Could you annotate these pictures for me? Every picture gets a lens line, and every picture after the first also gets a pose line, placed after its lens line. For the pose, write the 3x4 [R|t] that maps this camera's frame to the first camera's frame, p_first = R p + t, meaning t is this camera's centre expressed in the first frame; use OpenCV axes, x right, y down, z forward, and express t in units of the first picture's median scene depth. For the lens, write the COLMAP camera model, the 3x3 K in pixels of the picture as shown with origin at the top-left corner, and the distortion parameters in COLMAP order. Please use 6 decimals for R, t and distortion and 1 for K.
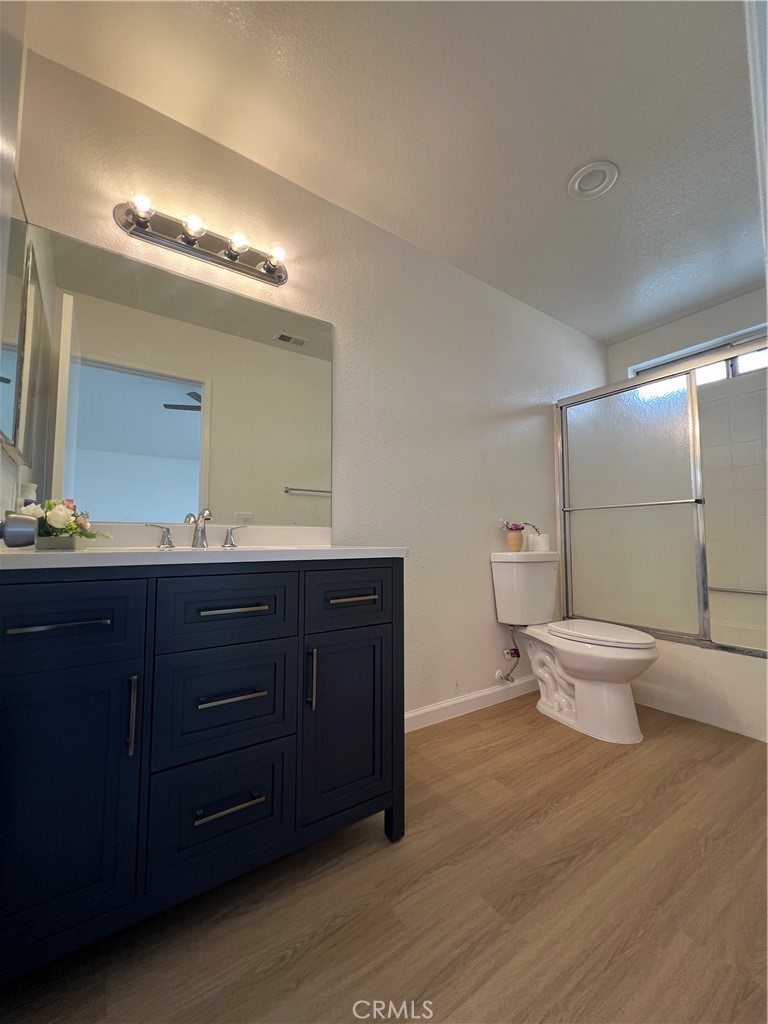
lens RADIAL K [[403.0, 0, 383.7], [0, 403.0, 515.8], [0, 0, 1]] dist [-0.002257, 0.000595]
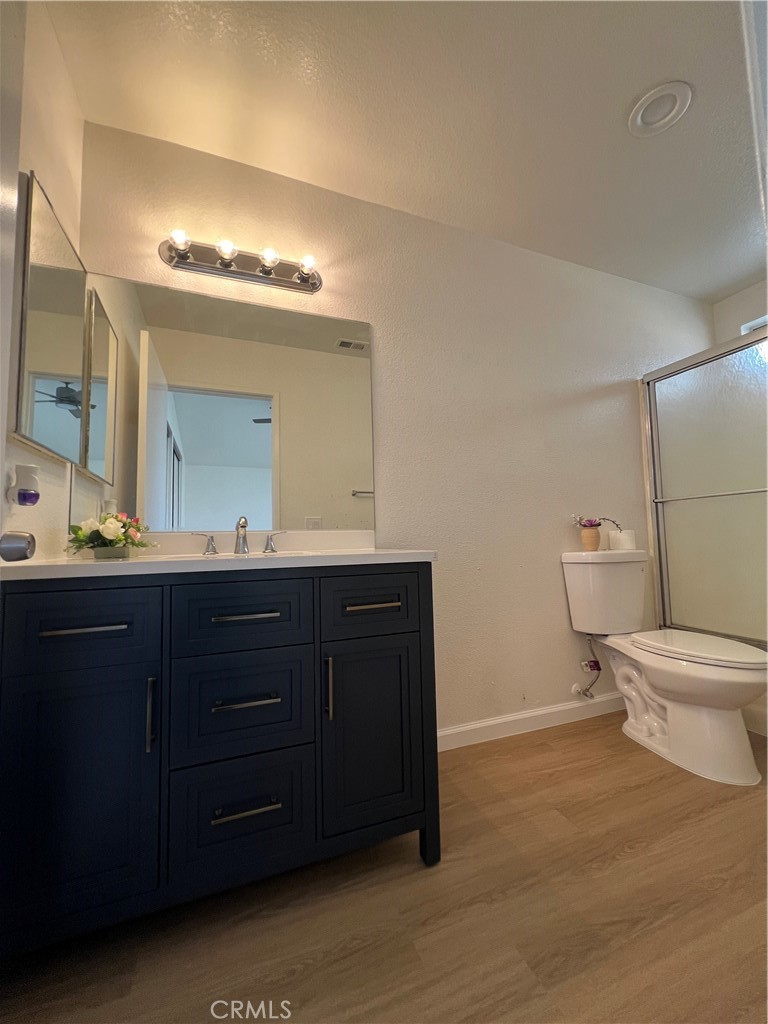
lens RADIAL K [[403.0, 0, 383.7], [0, 403.0, 515.8], [0, 0, 1]] dist [-0.002257, 0.000595]
pose [[0.974027, -0.035530, -0.223627, 0.123334], [0.035756, 0.999356, -0.003043, -0.002883], [0.223591, -0.005032, 0.974670, 0.052893]]
